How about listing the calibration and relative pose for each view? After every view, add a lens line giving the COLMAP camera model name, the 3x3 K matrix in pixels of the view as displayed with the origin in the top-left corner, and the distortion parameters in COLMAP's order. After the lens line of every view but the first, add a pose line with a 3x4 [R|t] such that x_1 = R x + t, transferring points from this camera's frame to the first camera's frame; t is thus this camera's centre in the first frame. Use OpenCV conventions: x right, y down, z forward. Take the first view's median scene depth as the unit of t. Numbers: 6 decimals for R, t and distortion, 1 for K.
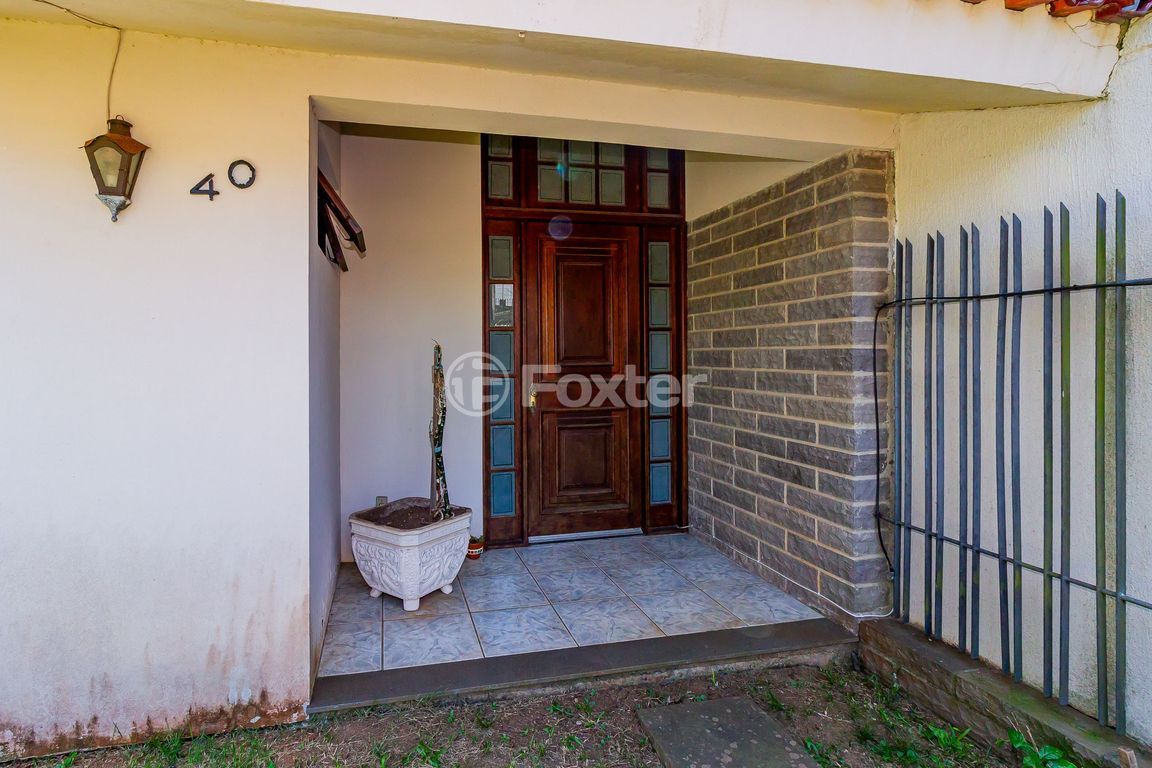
lens RADIAL K [[649.9, 0, 596.5], [0, 649.9, 357.5], [0, 0, 1]] dist [0.004167, 0.000224]
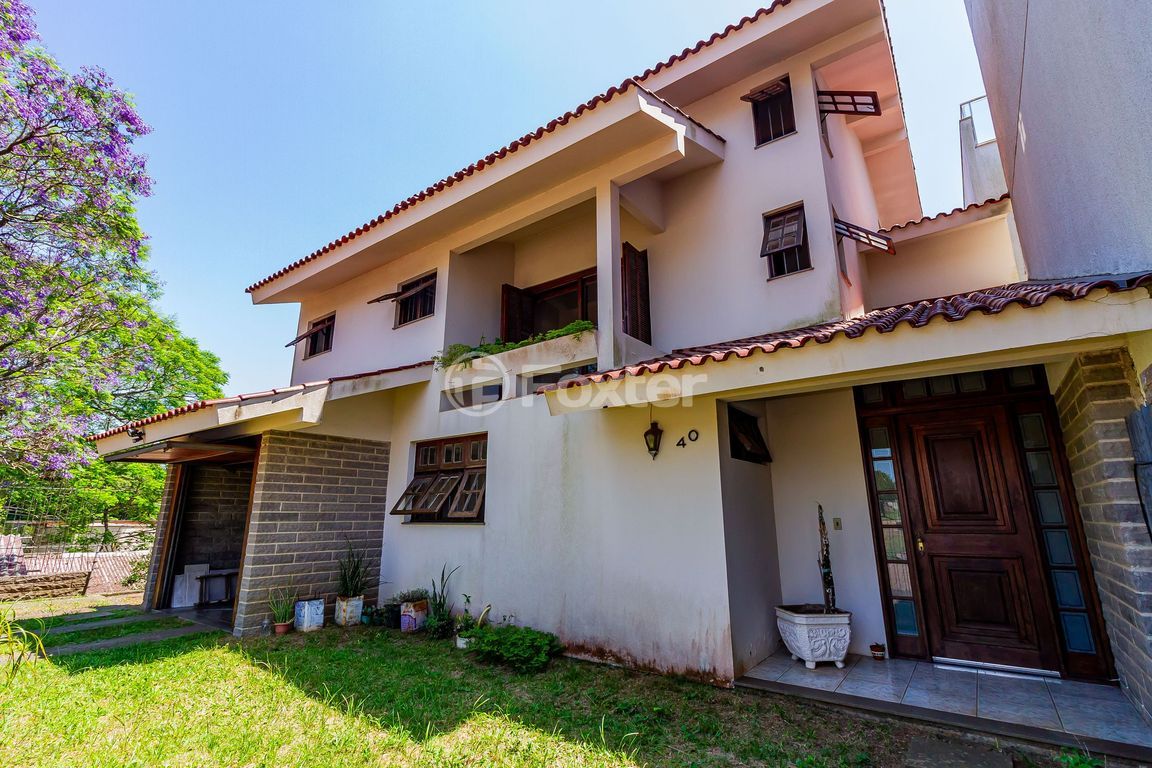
lens RADIAL K [[527.6, 0, 581.1], [0, 527.6, 382.1], [0, 0, 1]] dist [0.003875, -0.000300]
pose [[0.661951, -0.181879, -0.727146, 0.652623], [-0.001154, 0.969865, -0.243640, 0.011548], [0.749547, 0.162117, 0.641793, -0.627839]]
